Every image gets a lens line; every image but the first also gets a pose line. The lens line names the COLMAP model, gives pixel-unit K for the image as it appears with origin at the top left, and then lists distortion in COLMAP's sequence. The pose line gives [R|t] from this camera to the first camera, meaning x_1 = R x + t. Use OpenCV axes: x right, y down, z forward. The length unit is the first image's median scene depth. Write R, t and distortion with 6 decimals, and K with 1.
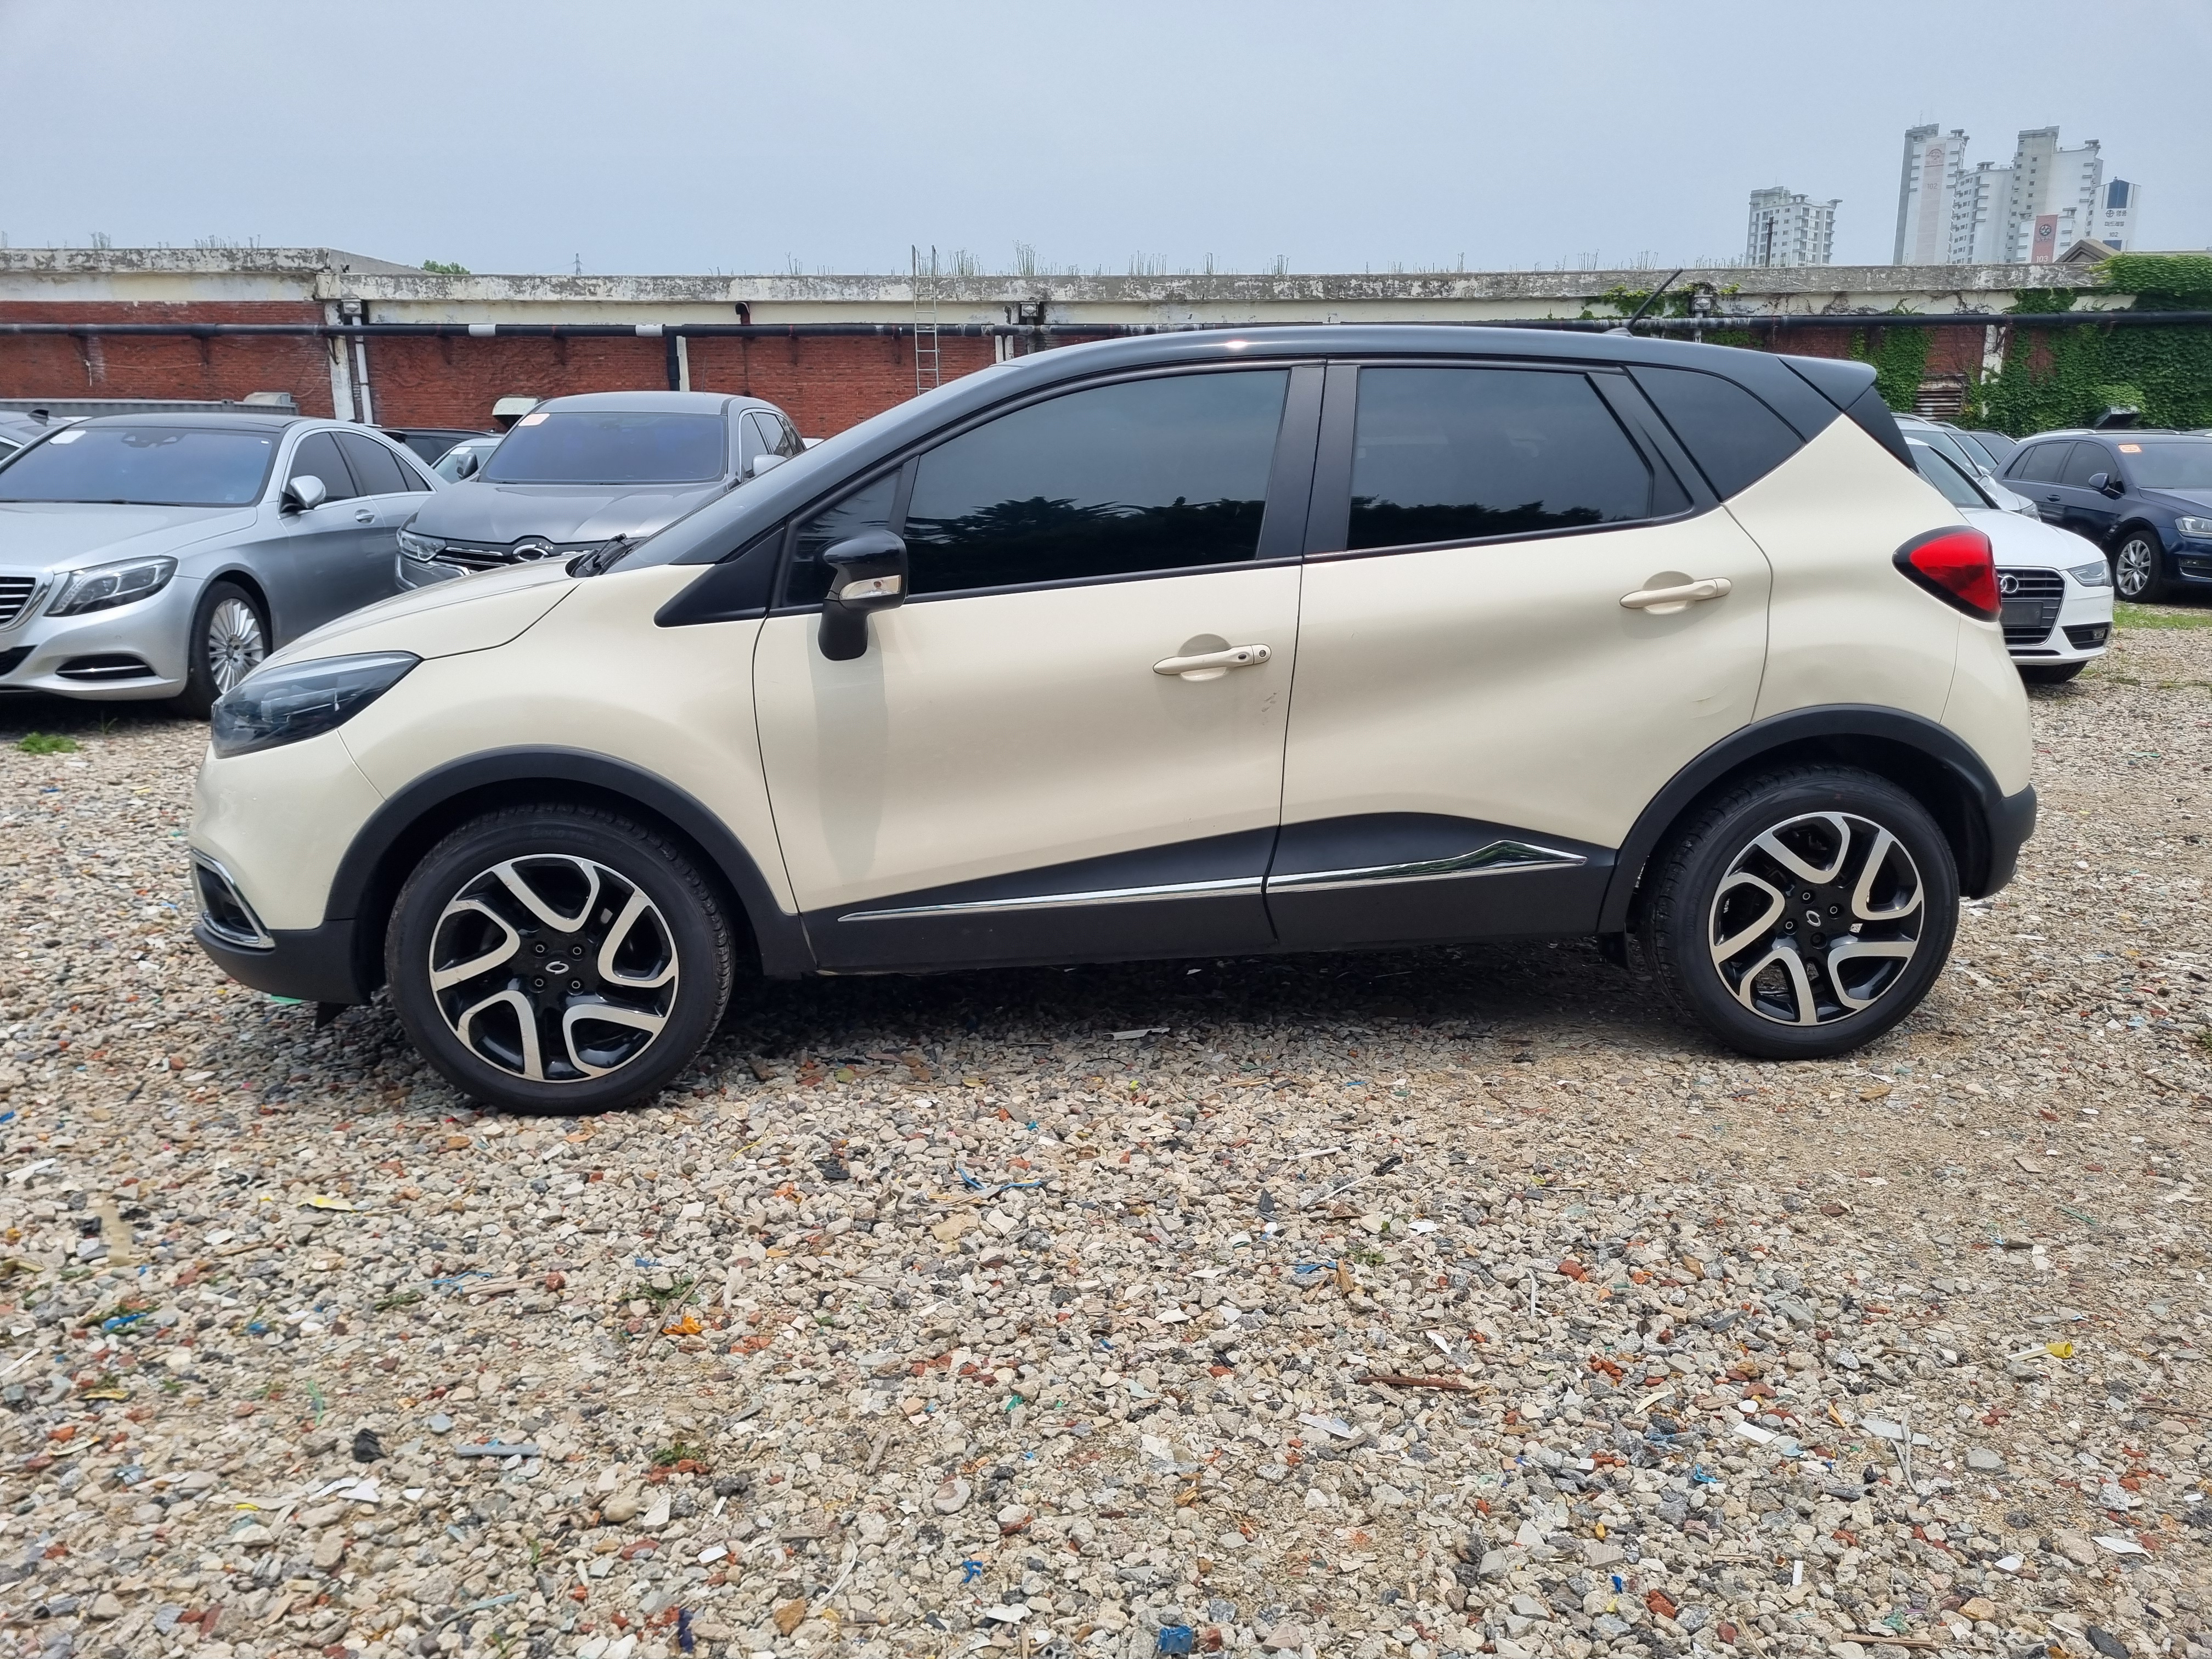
lens RADIAL K [[1662.1, 0, 1121.3], [0, 1662.1, 861.0], [0, 0, 1]] dist [0.053181, -0.041176]
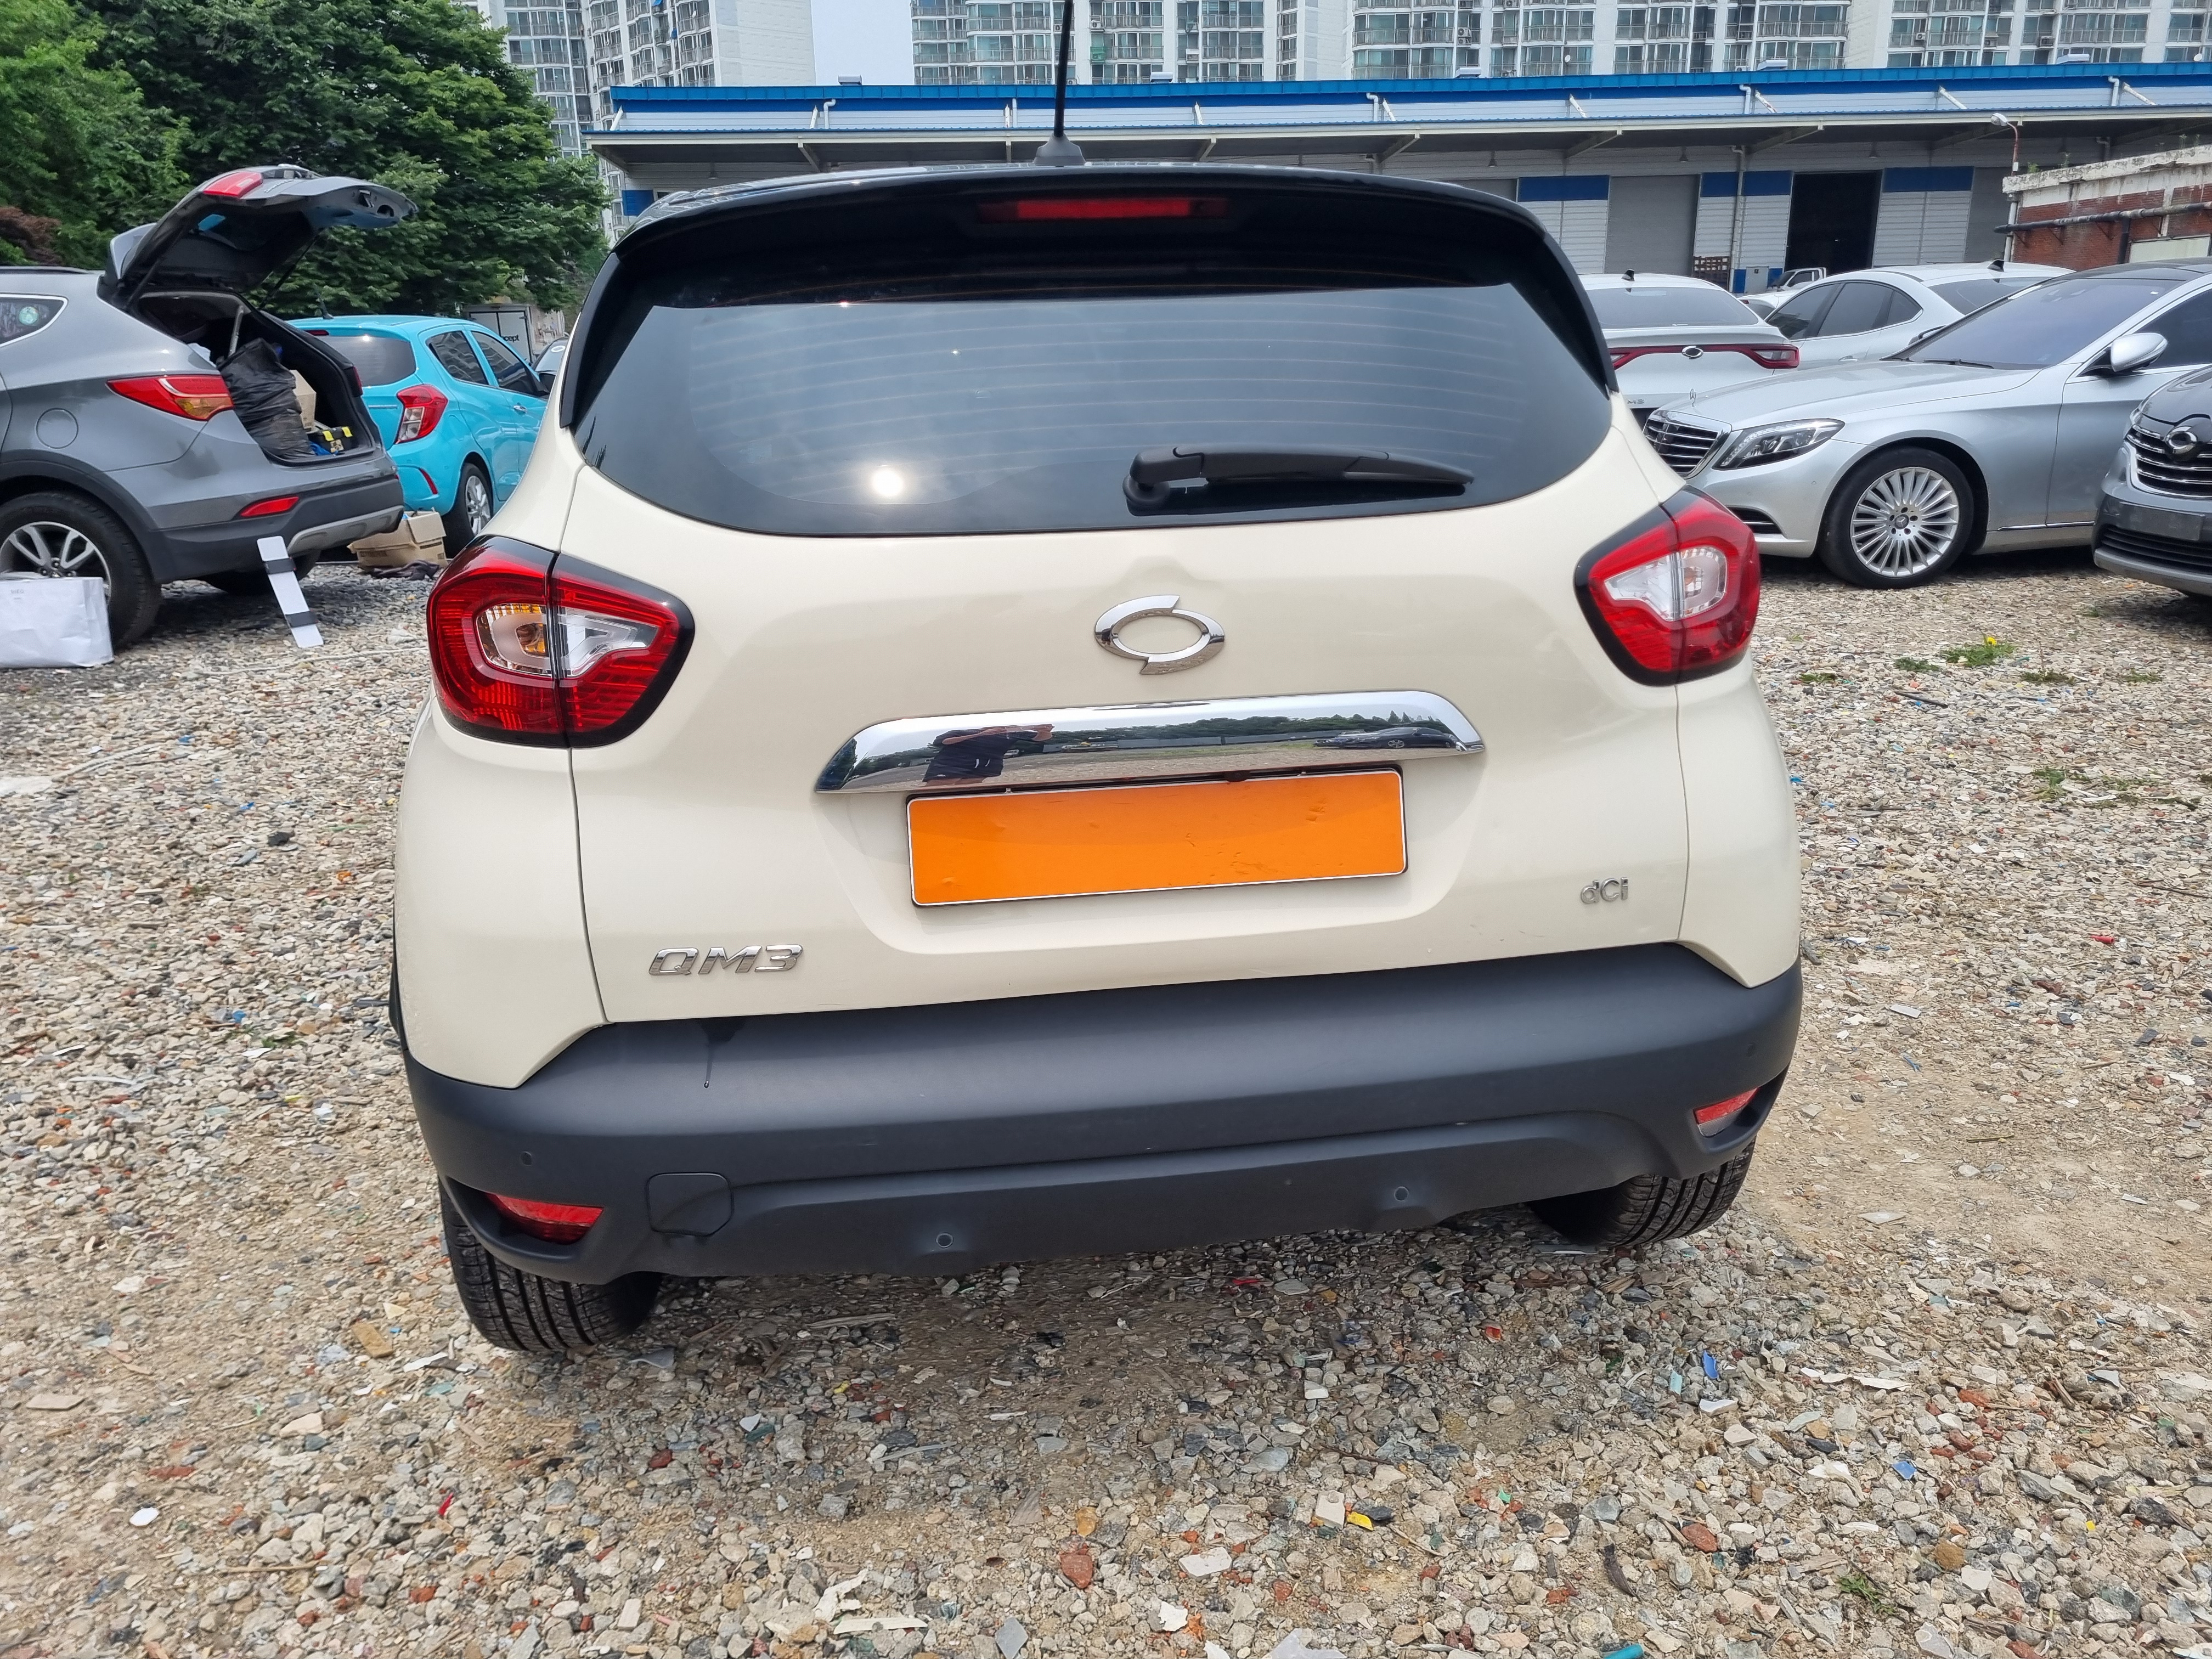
lens RADIAL K [[1662.1, 0, 1106.5], [0, 1662.1, 844.0], [0, 0, 1]] dist [0.053181, -0.041176]
pose [[0.041443, 0.296849, -0.954025, 1.028803], [-0.213810, 0.935361, 0.281753, -0.297369], [0.975996, 0.192304, 0.102234, 1.158584]]
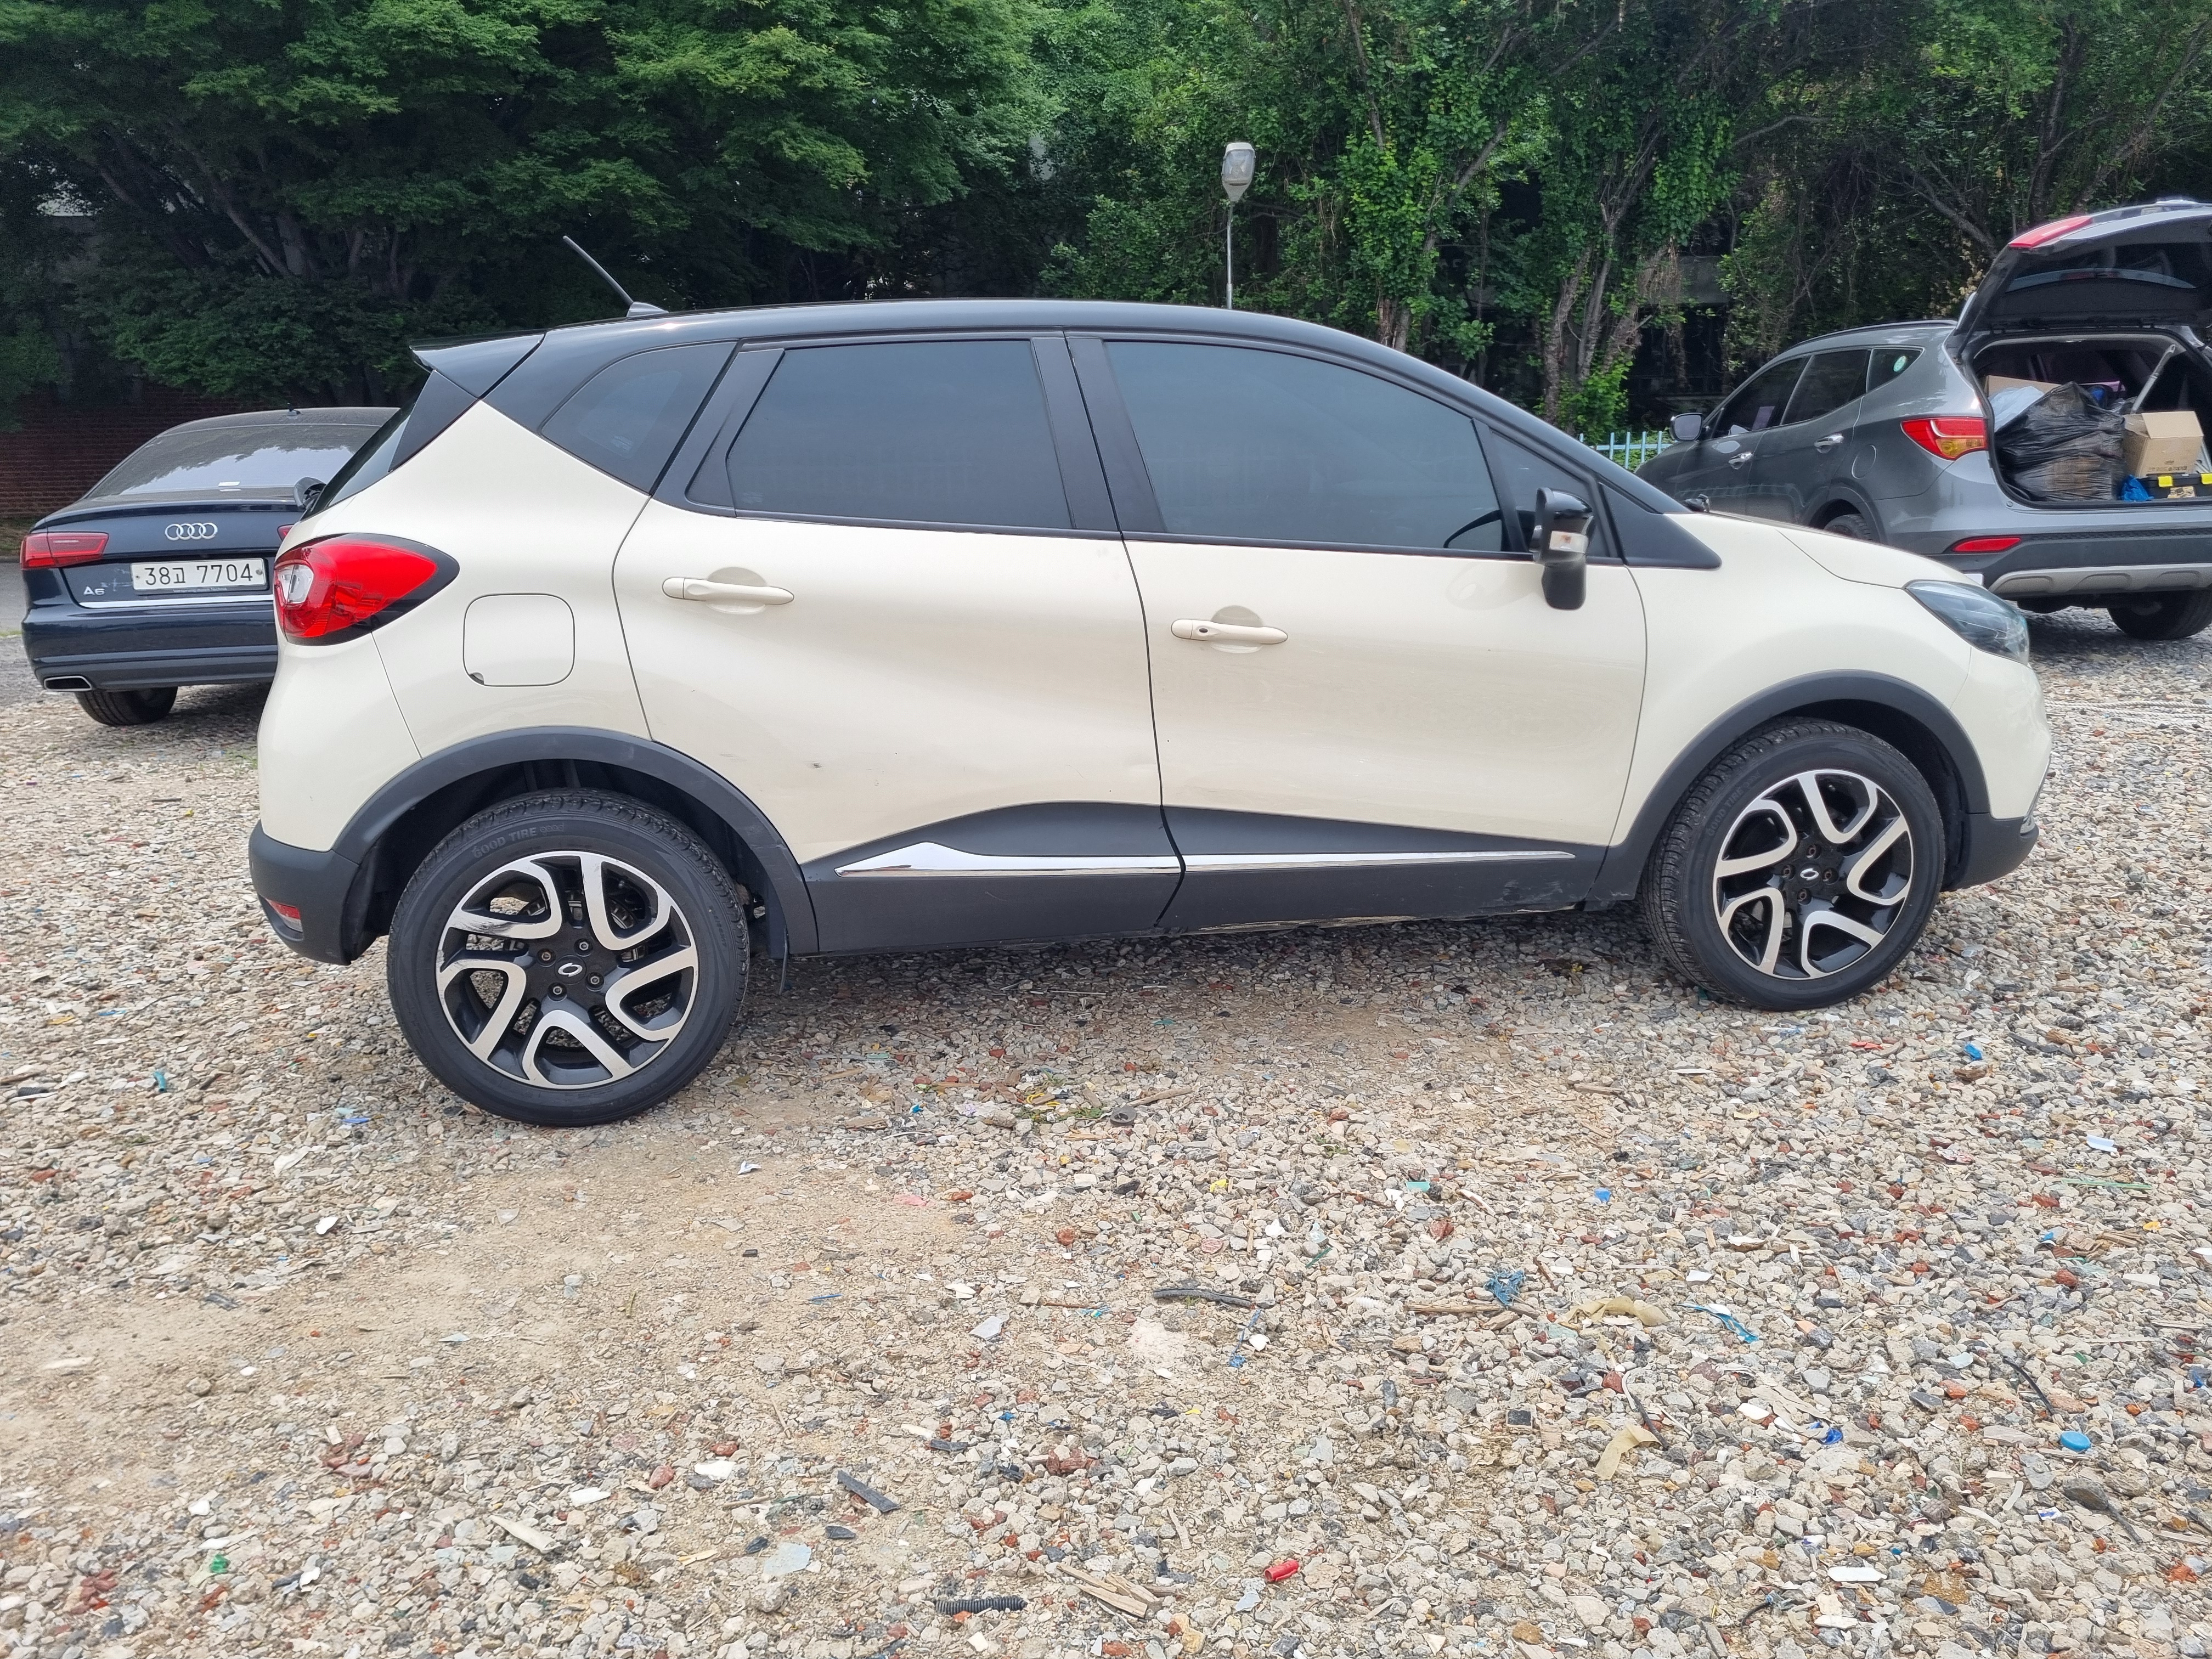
lens RADIAL K [[1662.1, 0, 1098.9], [0, 1662.1, 824.5], [0, 0, 1]] dist [0.053181, -0.041176]
pose [[-0.994870, 0.047011, -0.089575, 0.167745], [0.000457, 0.887541, 0.460729, -0.560692], [0.101161, 0.458324, -0.883009, 2.262131]]
